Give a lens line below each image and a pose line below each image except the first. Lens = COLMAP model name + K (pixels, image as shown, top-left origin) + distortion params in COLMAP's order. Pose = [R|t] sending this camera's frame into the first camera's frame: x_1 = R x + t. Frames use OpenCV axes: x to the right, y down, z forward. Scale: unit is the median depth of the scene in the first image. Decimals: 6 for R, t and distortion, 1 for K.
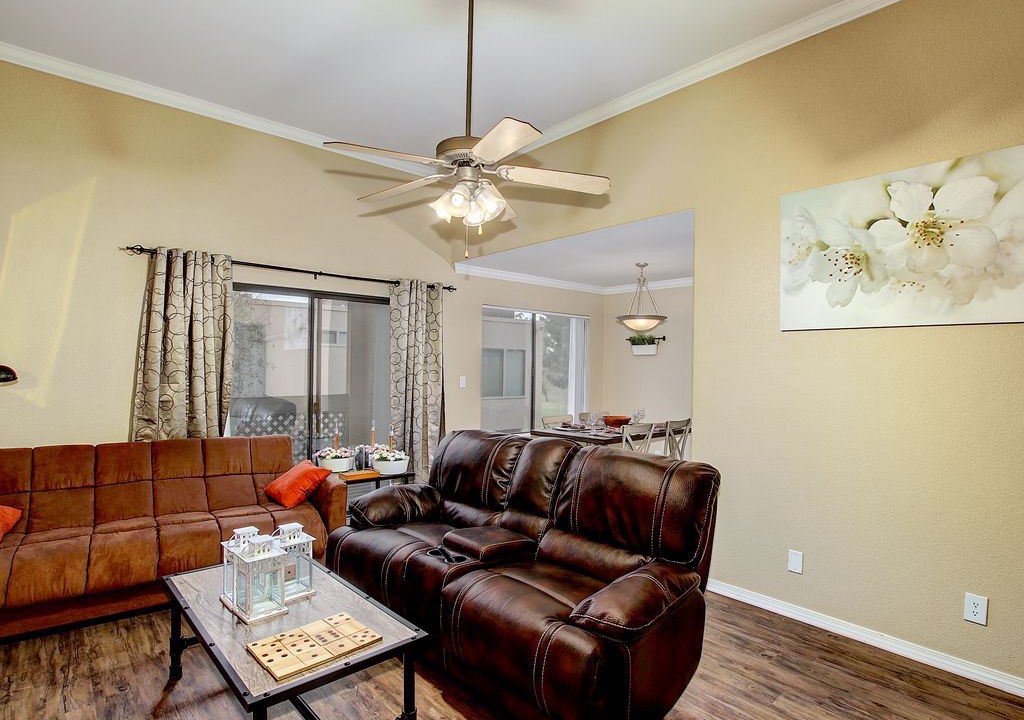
lens RADIAL K [[532.8, 0, 503.3], [0, 532.8, 362.2], [0, 0, 1]] dist [-0.019663, 0.000400]
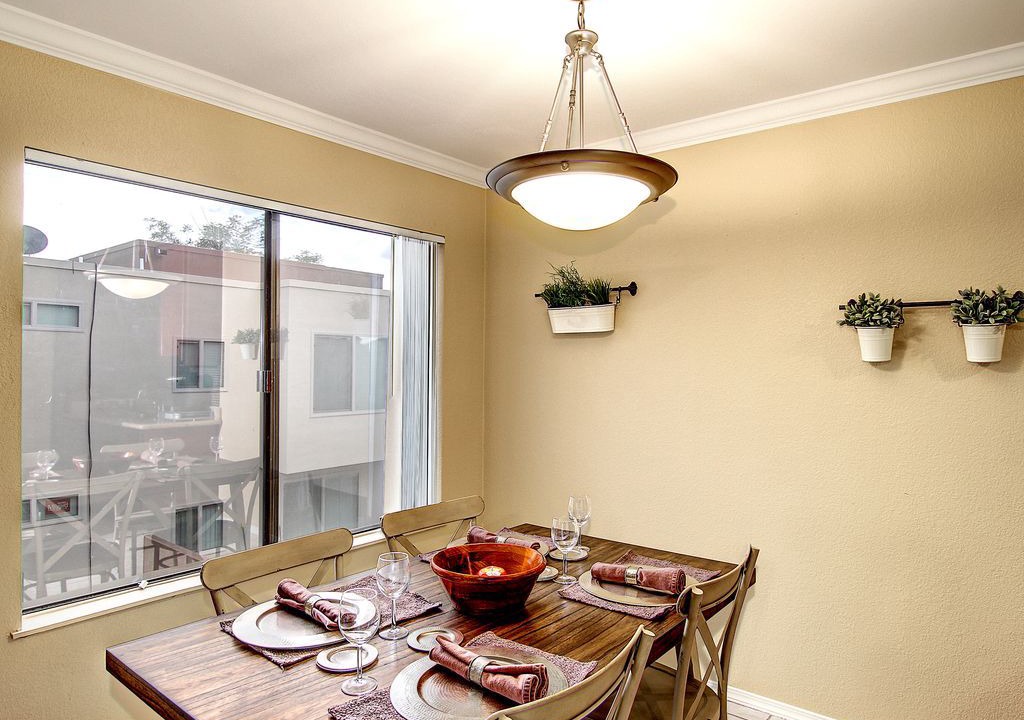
lens RADIAL K [[680.5, 0, 512.0], [0, 680.5, 360.0], [0, 0, 1]] dist [-0.003387, -0.000379]
pose [[0.985938, -0.004920, 0.167041, 0.324031], [0.004584, 0.999987, 0.002400, 0.008789], [-0.167051, -0.001601, 0.985947, 1.270951]]
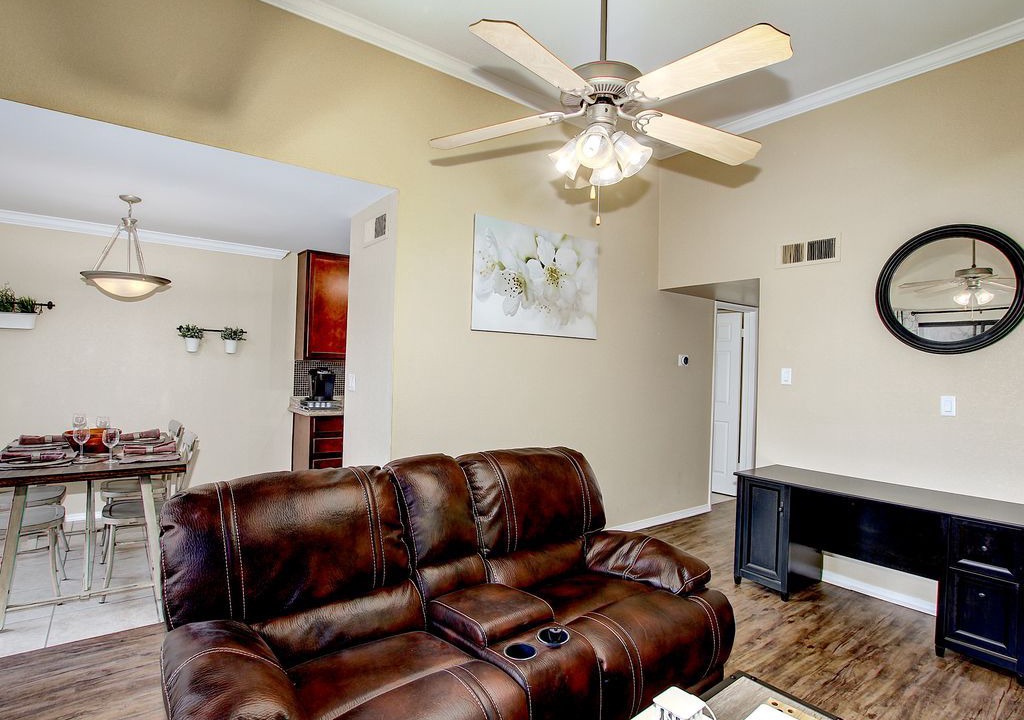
lens RADIAL K [[532.8, 0, 503.3], [0, 532.8, 362.2], [0, 0, 1]] dist [-0.019663, 0.000400]
pose [[0.097114, -0.003049, 0.995269, -0.685739], [-0.035823, 0.999337, 0.006557, 0.002217], [-0.994628, -0.036290, 0.096941, 0.879998]]
